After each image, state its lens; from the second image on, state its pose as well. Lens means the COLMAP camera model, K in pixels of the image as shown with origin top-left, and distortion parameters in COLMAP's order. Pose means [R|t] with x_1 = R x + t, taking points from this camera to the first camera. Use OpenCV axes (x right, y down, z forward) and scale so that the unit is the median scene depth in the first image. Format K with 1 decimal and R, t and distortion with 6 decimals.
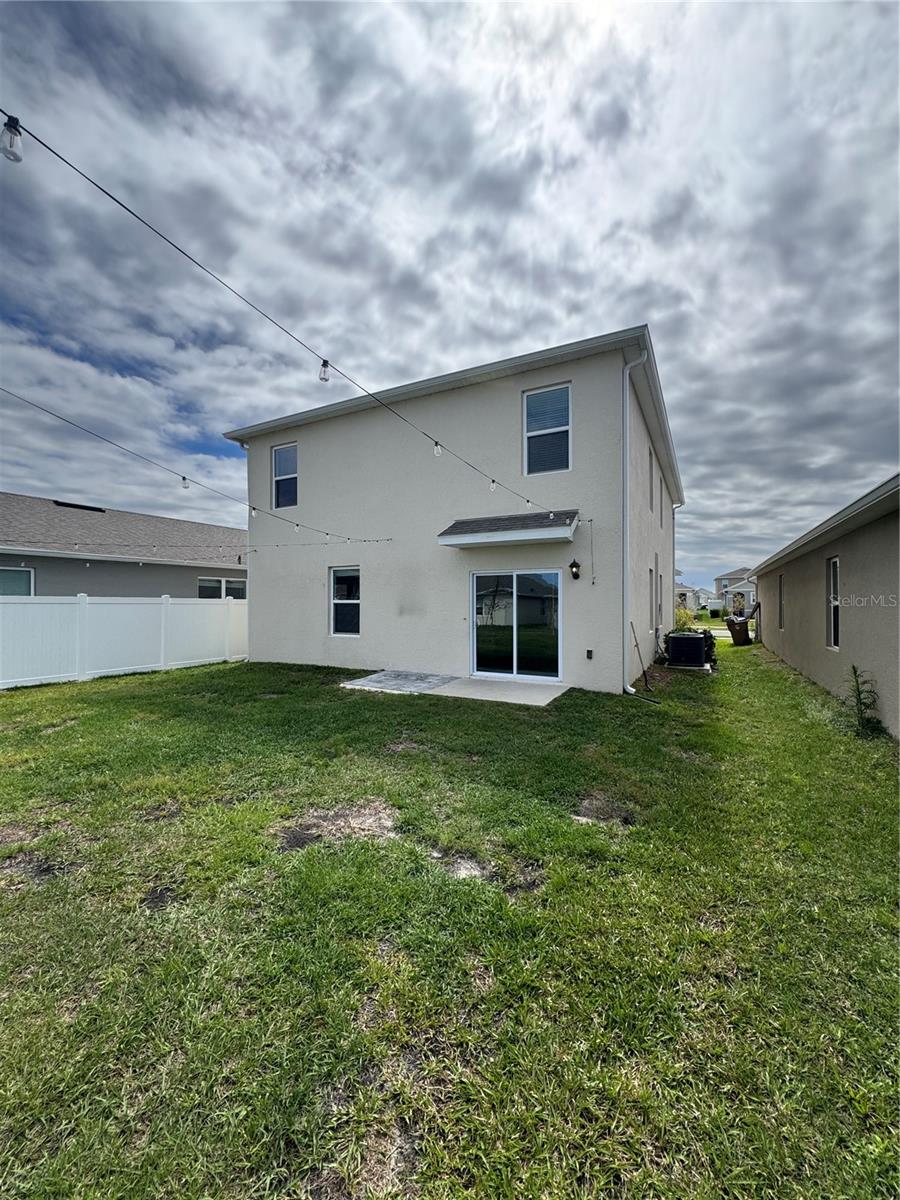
lens RADIAL K [[475.5, 0, 450.0], [0, 475.5, 600.0], [0, 0, 1]] dist [-0.002928, 0.000224]
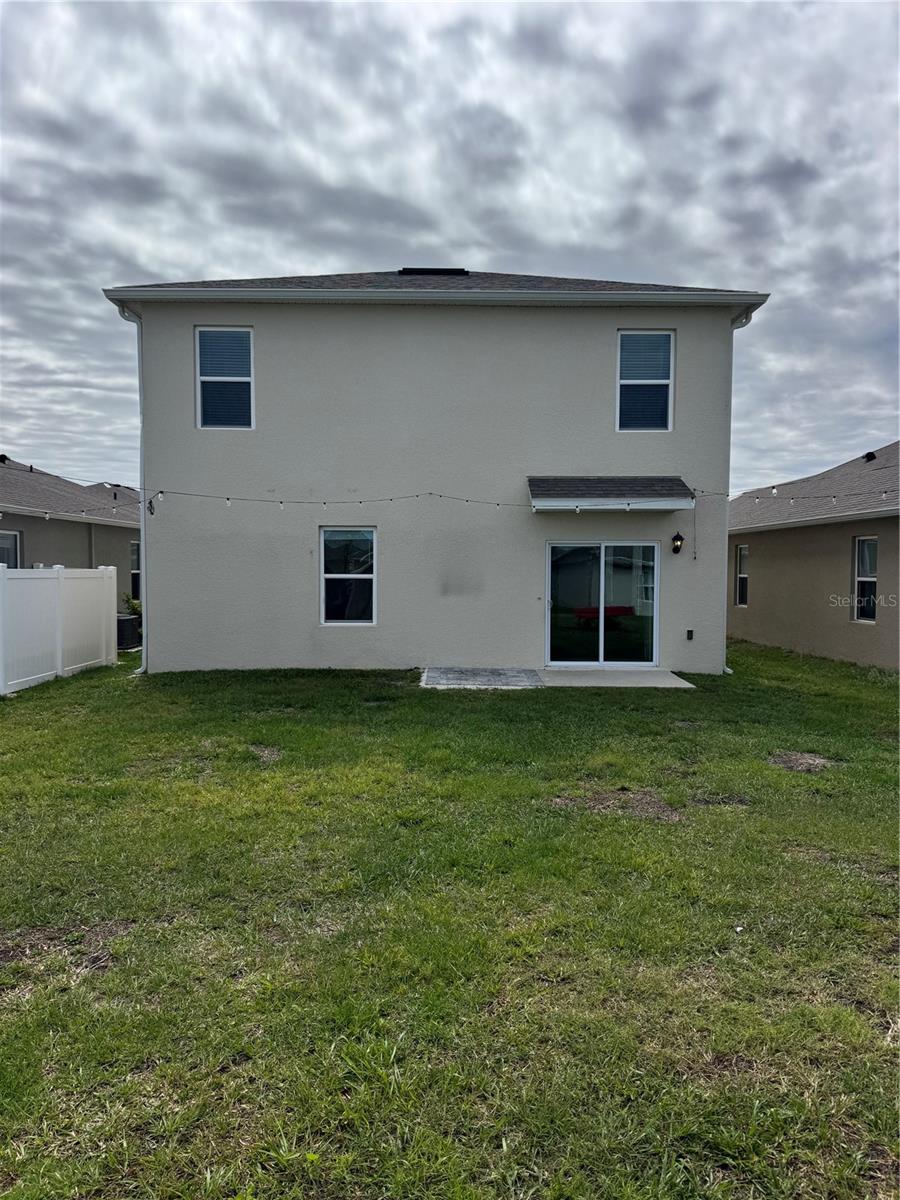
lens RADIAL K [[806.9, 0, 453.0], [0, 806.9, 621.6], [0, 0, 1]] dist [0.056429, -0.101363]
pose [[0.869026, -0.025974, 0.494085, -0.683445], [-0.007729, 0.997786, 0.066048, -0.009759], [-0.494707, -0.061216, 0.866901, -0.116394]]
